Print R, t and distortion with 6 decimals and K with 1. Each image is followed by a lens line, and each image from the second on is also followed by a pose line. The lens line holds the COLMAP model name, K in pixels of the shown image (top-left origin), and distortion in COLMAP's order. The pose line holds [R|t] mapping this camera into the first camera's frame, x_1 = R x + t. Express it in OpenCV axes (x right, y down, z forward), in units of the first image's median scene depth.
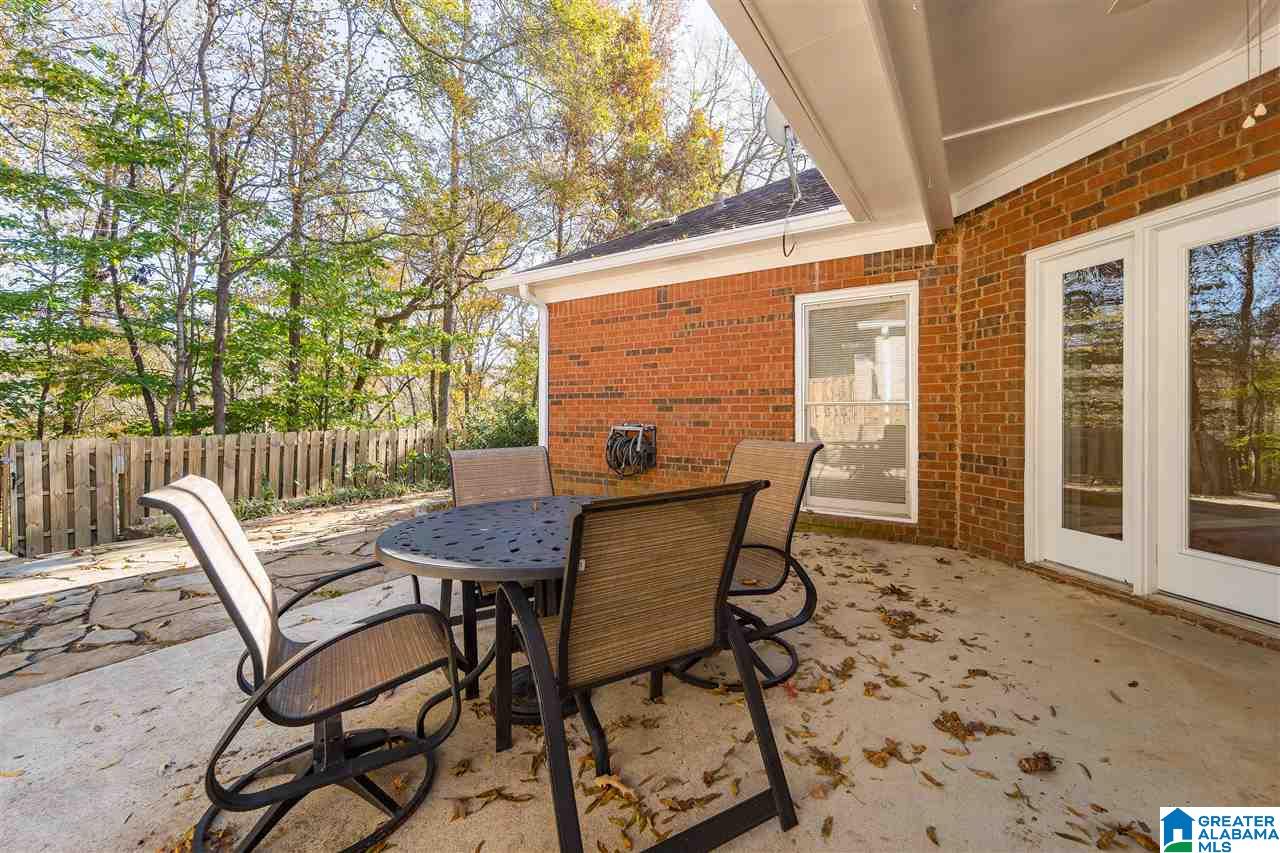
lens RADIAL K [[523.2, 0, 645.9], [0, 523.2, 415.4], [0, 0, 1]] dist [-0.000586, -0.000290]
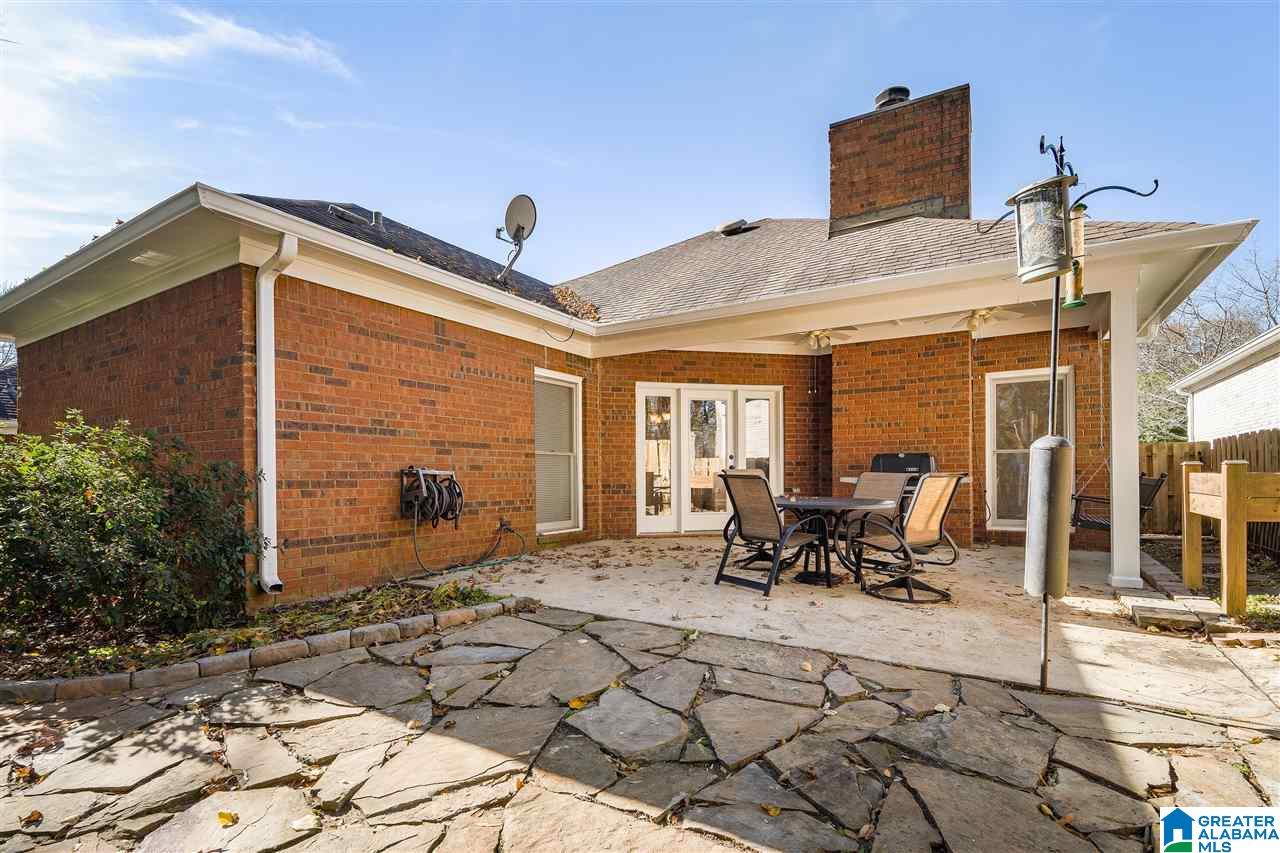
lens RADIAL K [[609.2, 0, 620.5], [0, 609.2, 470.2], [0, 0, 1]] dist [-0.012427, 0.001264]
pose [[-0.006081, 0.005714, 0.999965, -1.087790], [0.005063, 0.999971, -0.005683, 0.028818], [-0.999969, 0.005028, -0.006110, 0.728411]]
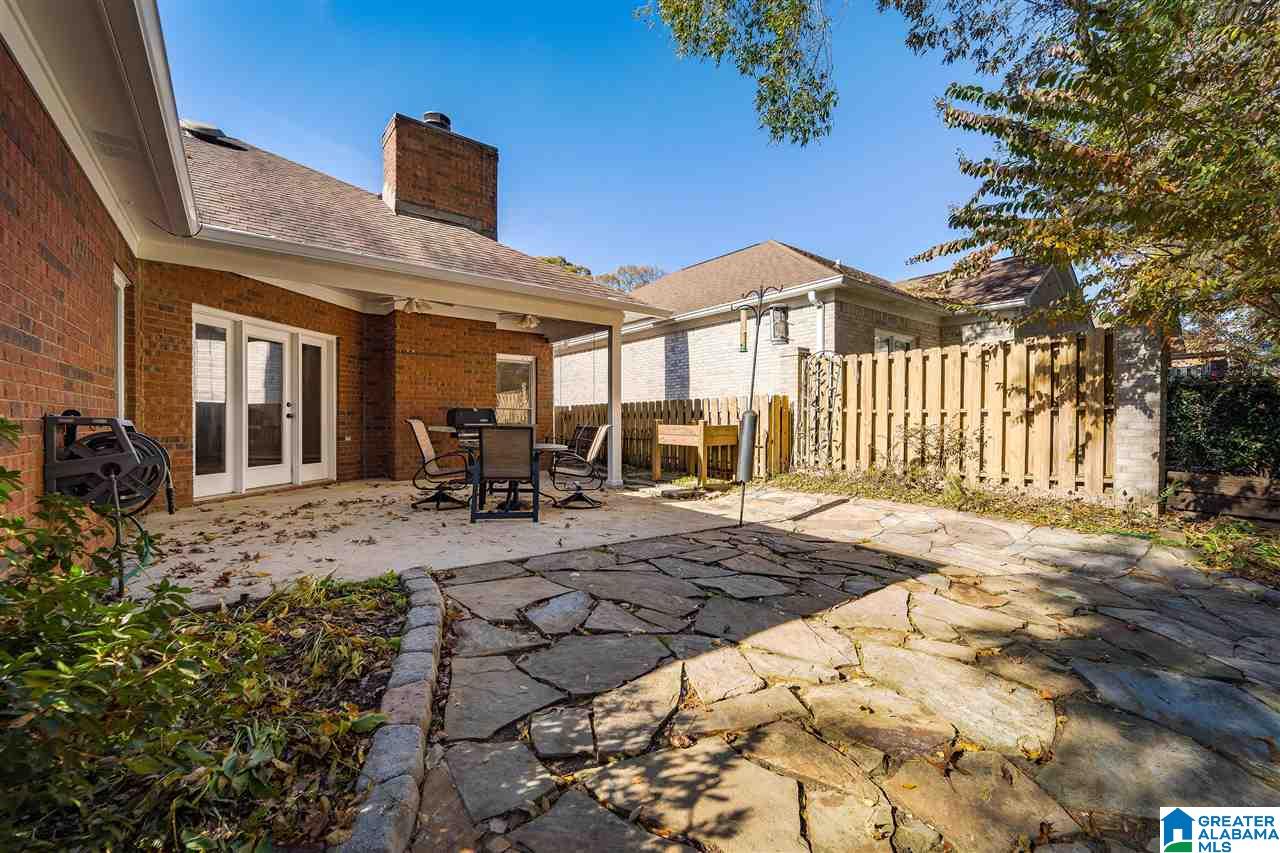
lens RADIAL K [[523.2, 0, 636.4], [0, 523.2, 419.3], [0, 0, 1]] dist [-0.000586, -0.000290]
pose [[-0.944656, -0.005497, 0.328015, -0.695931], [-0.006865, 0.999972, -0.003011, 0.020395], [-0.327989, -0.005096, -0.944668, 1.372184]]
